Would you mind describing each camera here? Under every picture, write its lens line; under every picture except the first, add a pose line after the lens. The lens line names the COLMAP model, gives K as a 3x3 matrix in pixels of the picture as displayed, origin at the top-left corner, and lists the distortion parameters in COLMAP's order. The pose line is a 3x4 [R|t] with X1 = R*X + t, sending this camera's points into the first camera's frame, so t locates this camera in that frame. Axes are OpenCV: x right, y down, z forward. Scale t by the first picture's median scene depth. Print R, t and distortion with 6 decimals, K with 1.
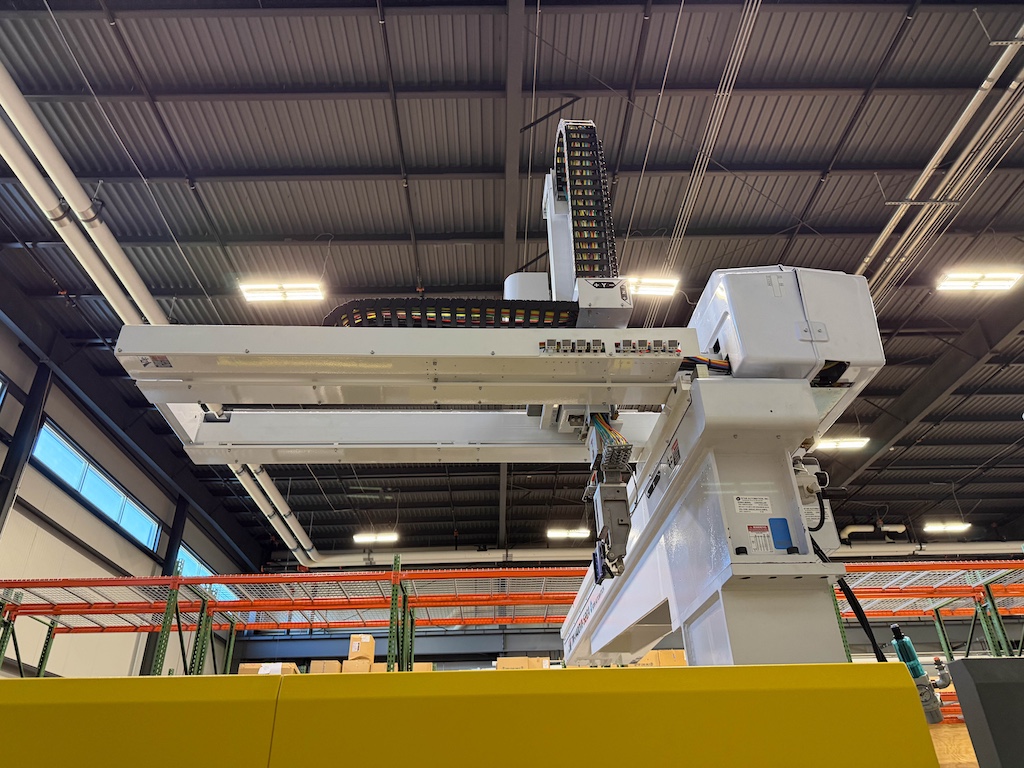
lens RADIAL K [[728.2, 0, 516.6], [0, 728.2, 388.3], [0, 0, 1]] dist [0.043433, 0.009982]
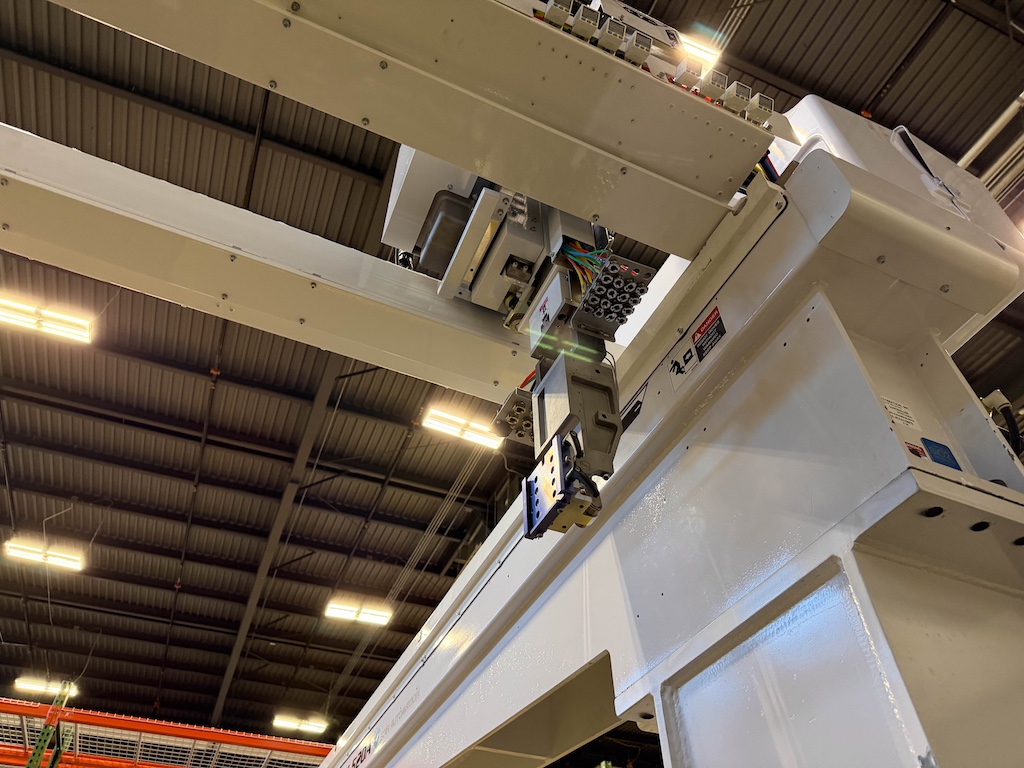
lens RADIAL K [[714.9, 0, 510.7], [0, 714.9, 403.5], [0, 0, 1]] dist [-0.006160, -0.006896]
pose [[0.929803, 0.275888, 0.243622, -0.004041], [-0.199088, 0.933718, -0.297547, 0.052717], [-0.309564, 0.228158, 0.923100, 0.097352]]
